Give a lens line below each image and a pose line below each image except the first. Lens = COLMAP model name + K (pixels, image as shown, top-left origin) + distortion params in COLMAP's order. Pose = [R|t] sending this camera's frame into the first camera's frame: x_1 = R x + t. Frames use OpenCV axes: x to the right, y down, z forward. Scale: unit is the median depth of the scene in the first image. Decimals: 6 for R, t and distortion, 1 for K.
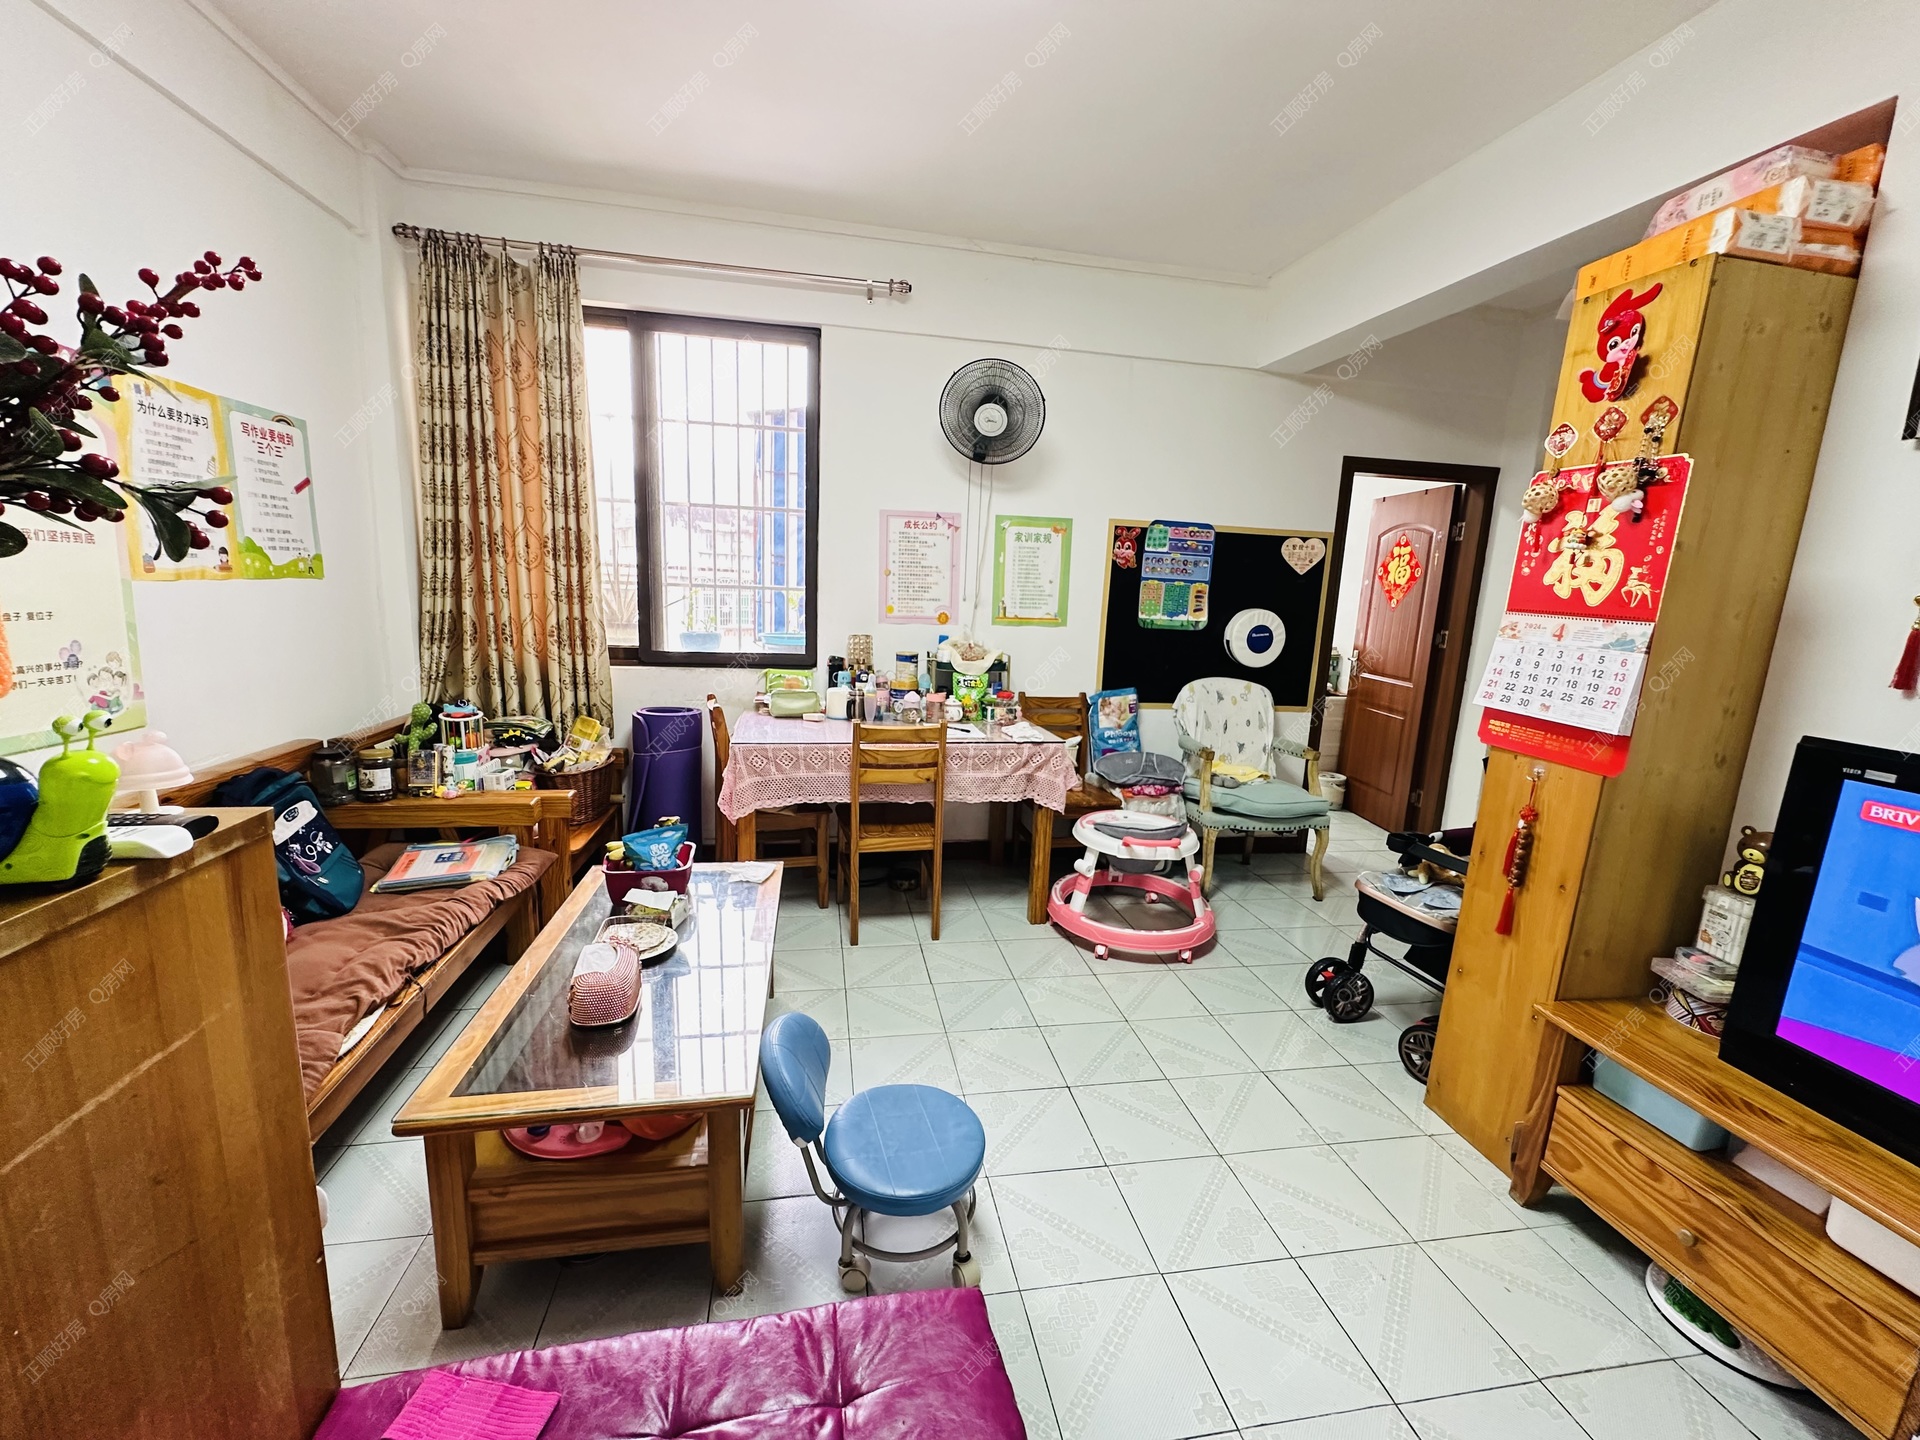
lens RADIAL K [[763.4, 0, 955.3], [0, 763.4, 719.4], [0, 0, 1]] dist [-0.002466, 0.000913]
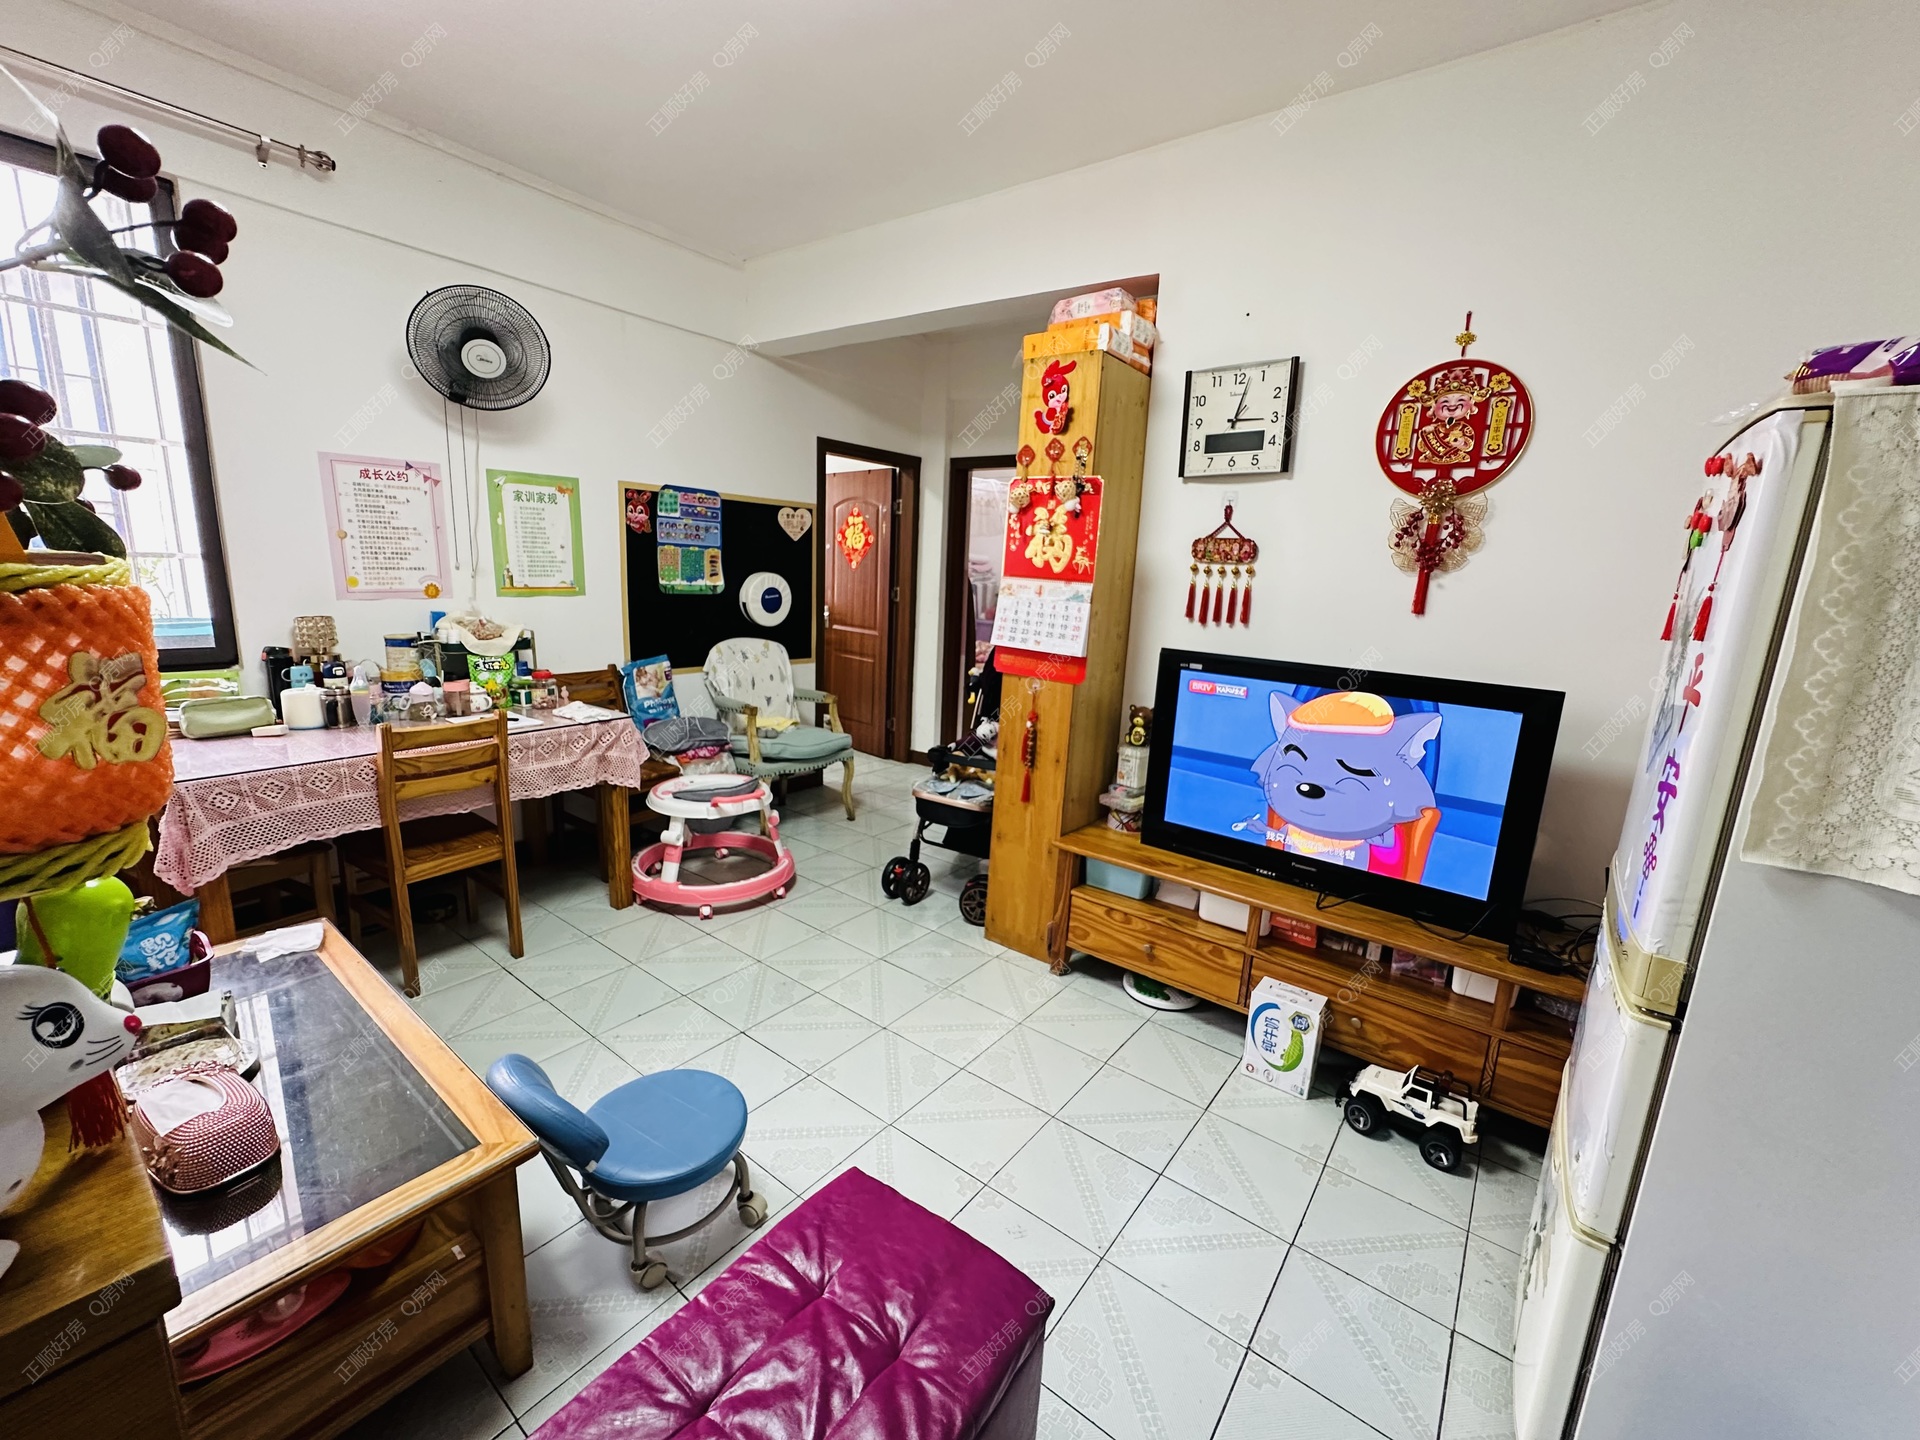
lens RADIAL K [[766.9, 0, 955.3], [0, 766.9, 718.1], [0, 0, 1]] dist [-0.003686, 0.000320]
pose [[0.746025, -0.140463, 0.650935, -0.196184], [0.106463, 0.990085, 0.091631, -0.014524], [-0.657352, 0.000941, 0.753583, -0.002550]]
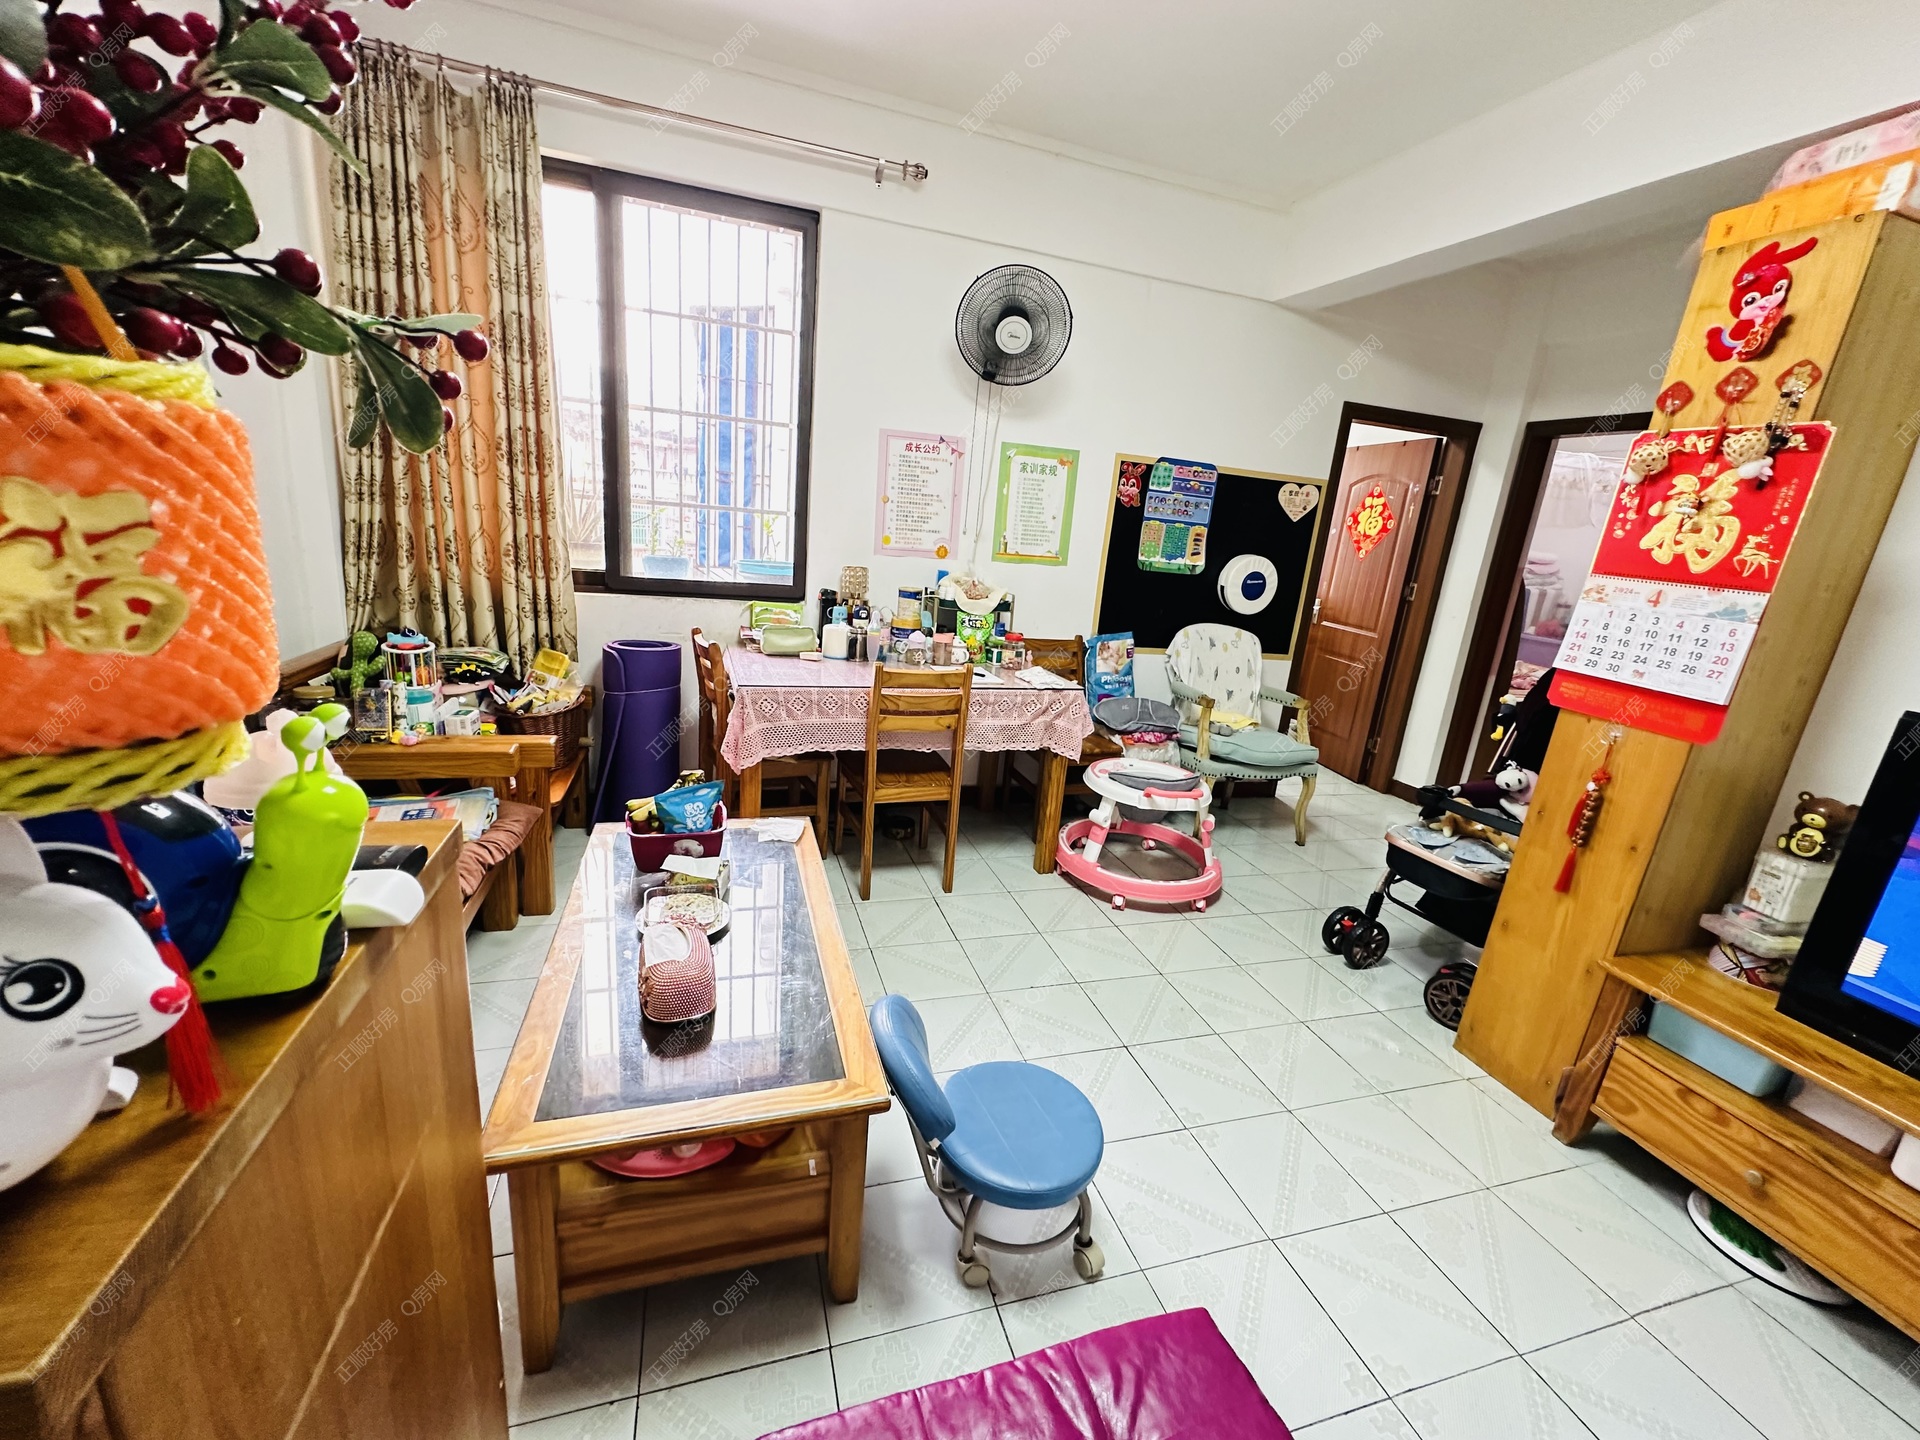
lens RADIAL K [[763.6, 0, 960.0], [0, 763.6, 720.0], [0, 0, 1]] dist [-0.001825, 0.000893]
pose [[0.991678, 0.012447, 0.128144, -0.143232], [-0.023813, 0.995875, 0.087555, -0.012890], [-0.126525, -0.089878, 0.987883, 0.069998]]
